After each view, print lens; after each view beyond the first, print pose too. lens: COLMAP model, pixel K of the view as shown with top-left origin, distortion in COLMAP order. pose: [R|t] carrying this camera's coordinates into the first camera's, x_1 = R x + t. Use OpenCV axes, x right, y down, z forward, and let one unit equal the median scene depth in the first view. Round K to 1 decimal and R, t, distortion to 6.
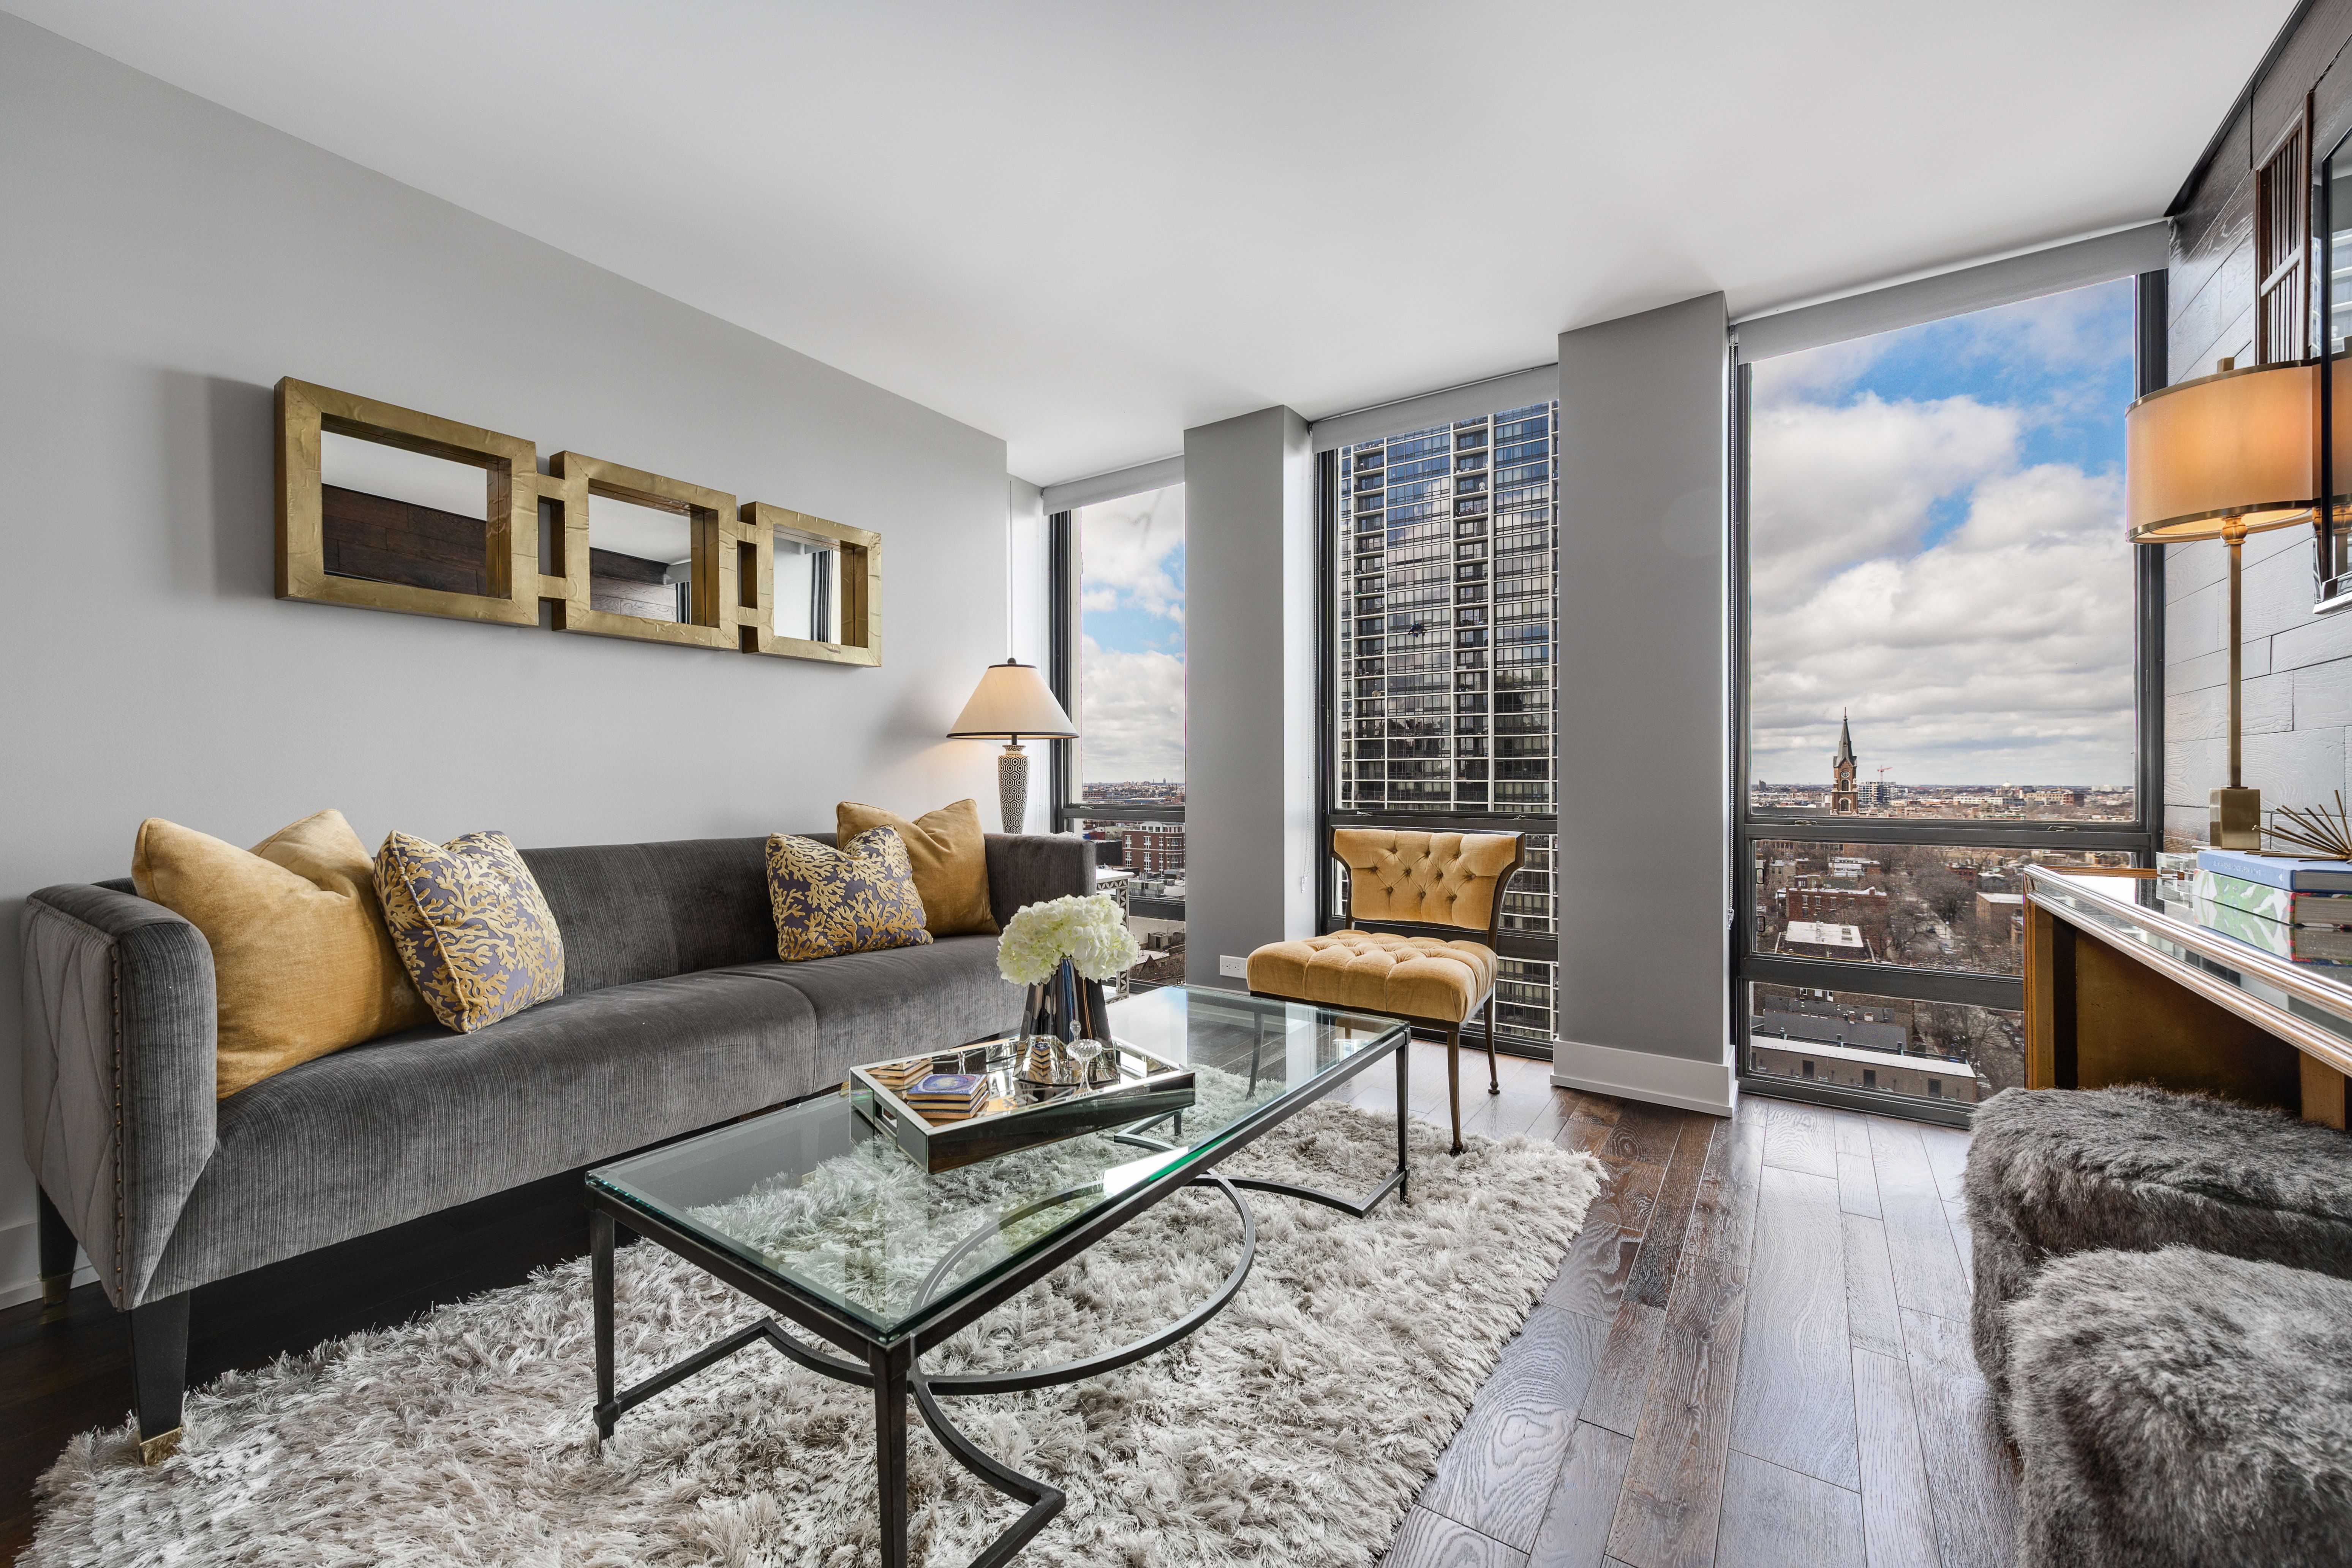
lens RADIAL K [[928.4, 0, 1172.2], [0, 928.4, 780.1], [0, 0, 1]] dist [0.008810, -0.000383]
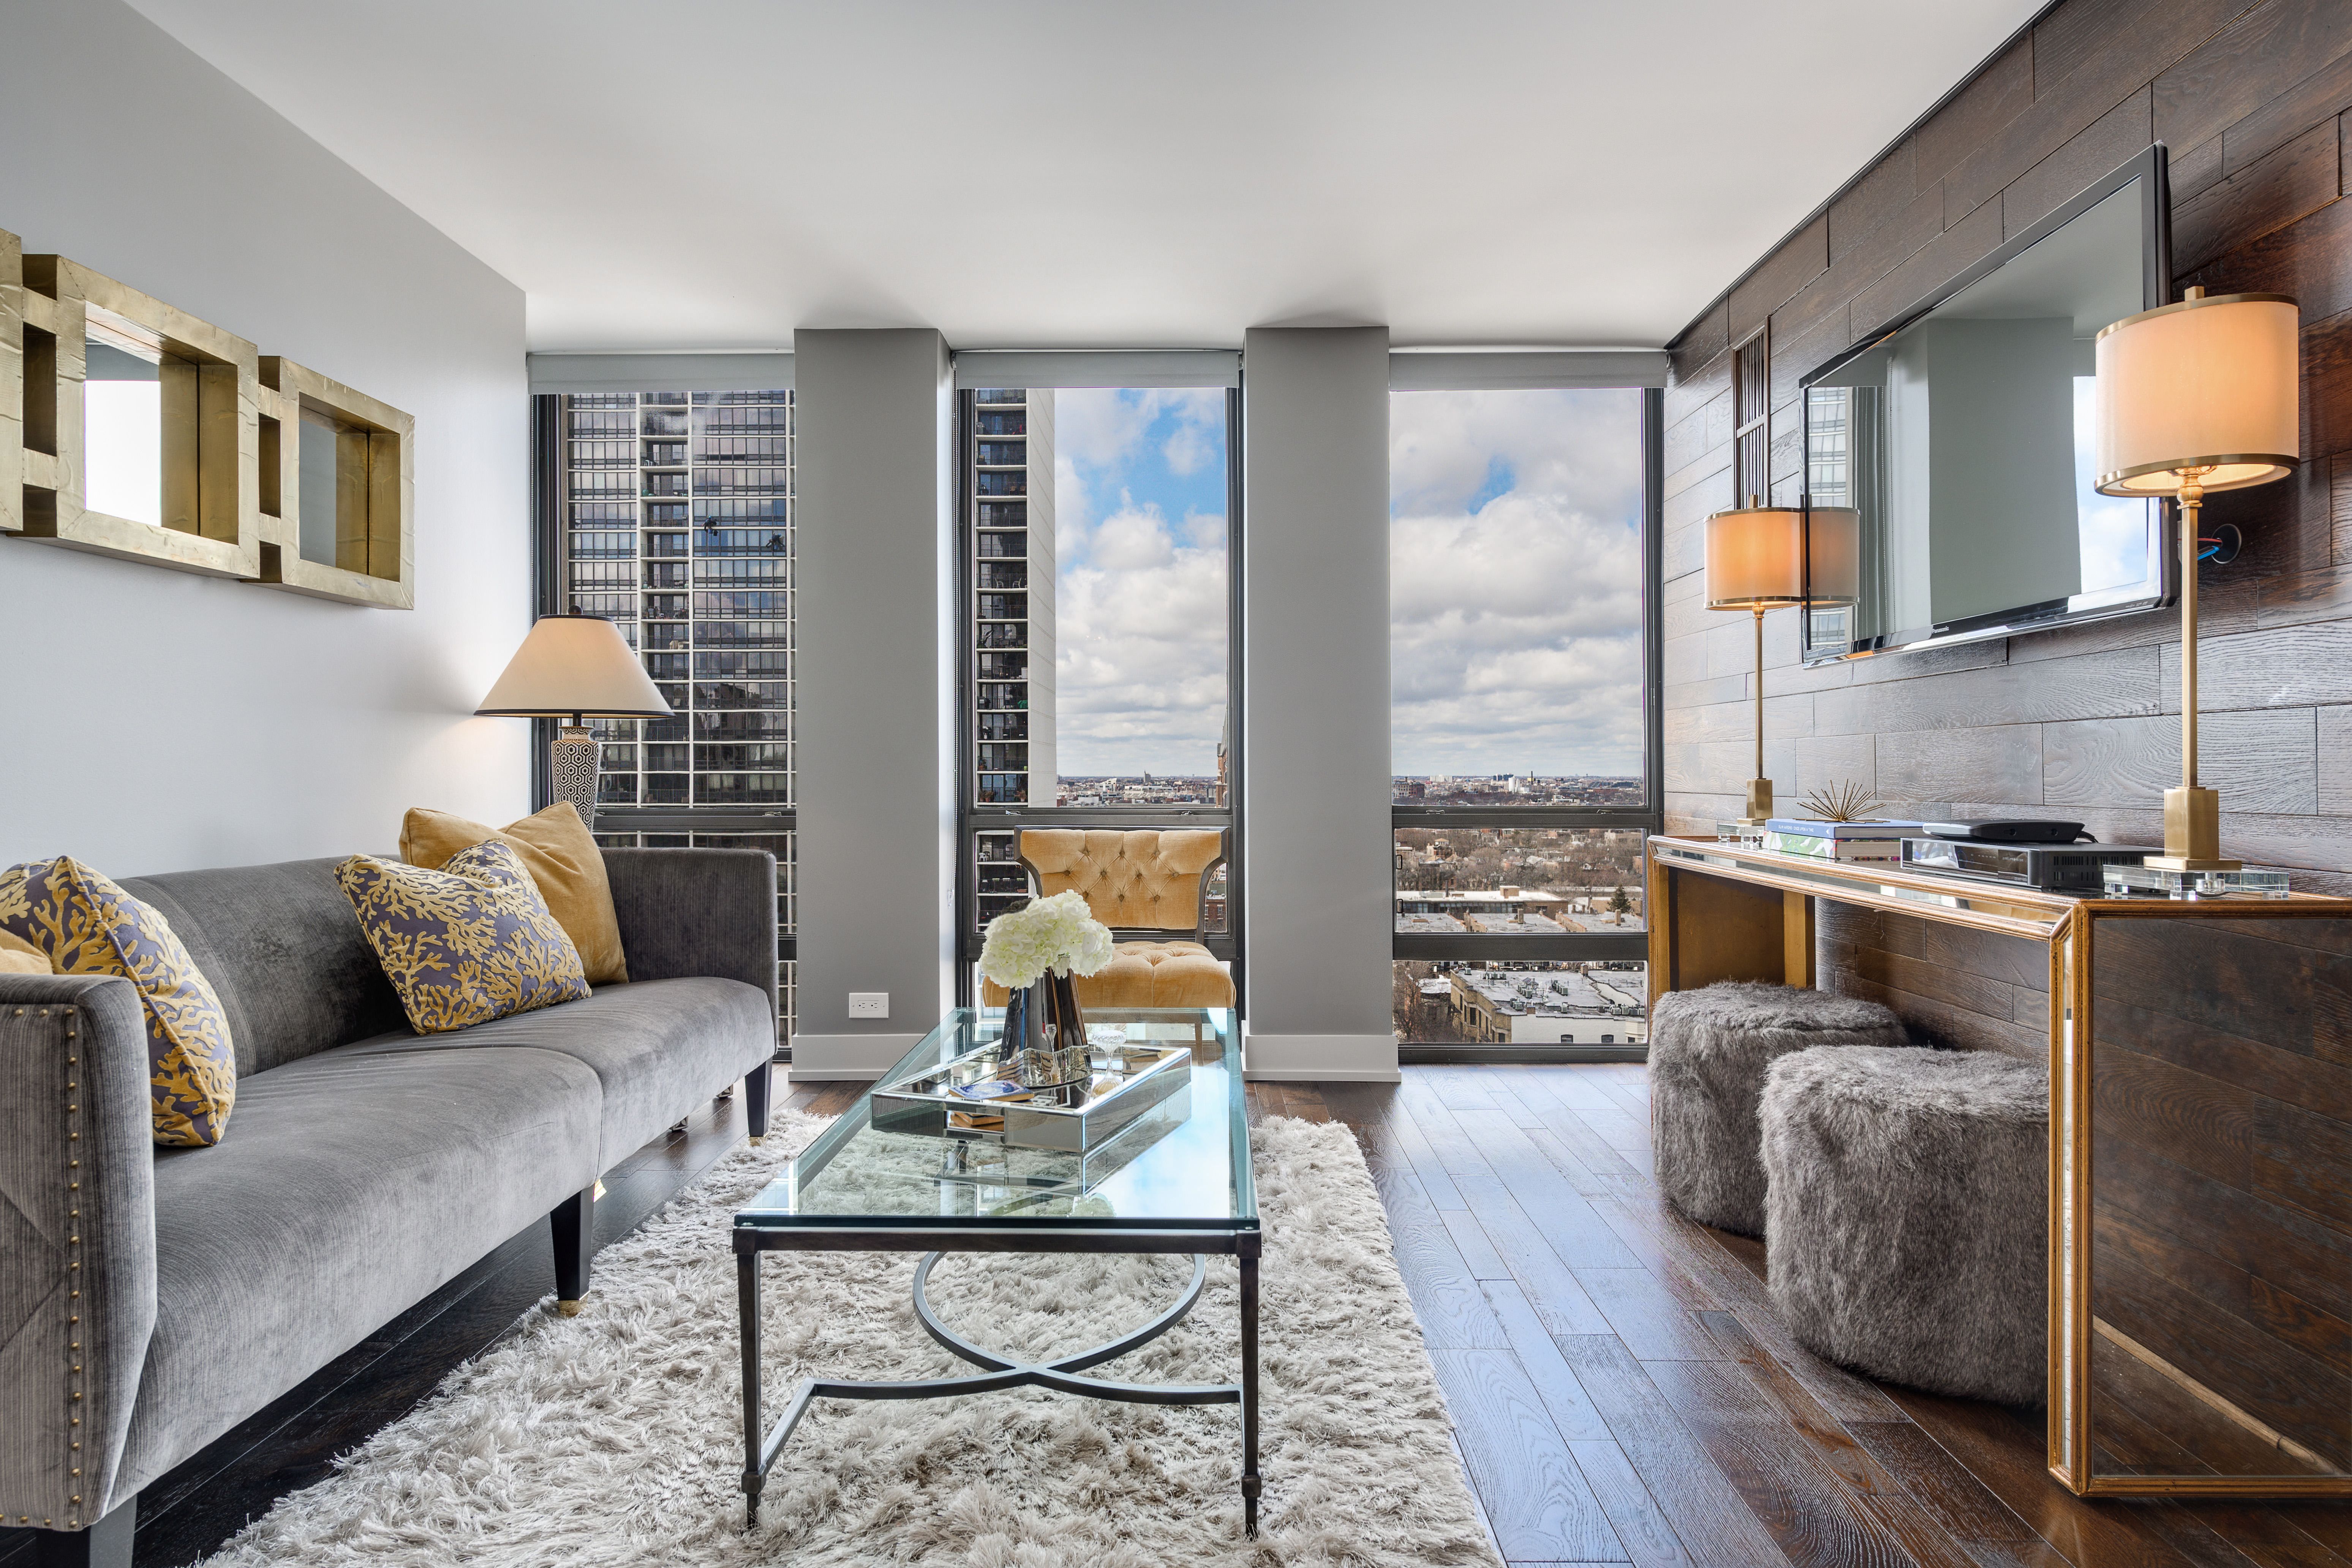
lens RADIAL K [[1316.1, 0, 1171.6], [0, 1316.1, 769.8], [0, 0, 1]] dist [0.008579, 0.000108]
pose [[0.834191, -0.000624, 0.551475, -0.427076], [0.001618, 0.999998, -0.001315, -0.002654], [-0.551473, 0.001989, 0.834191, -0.126764]]
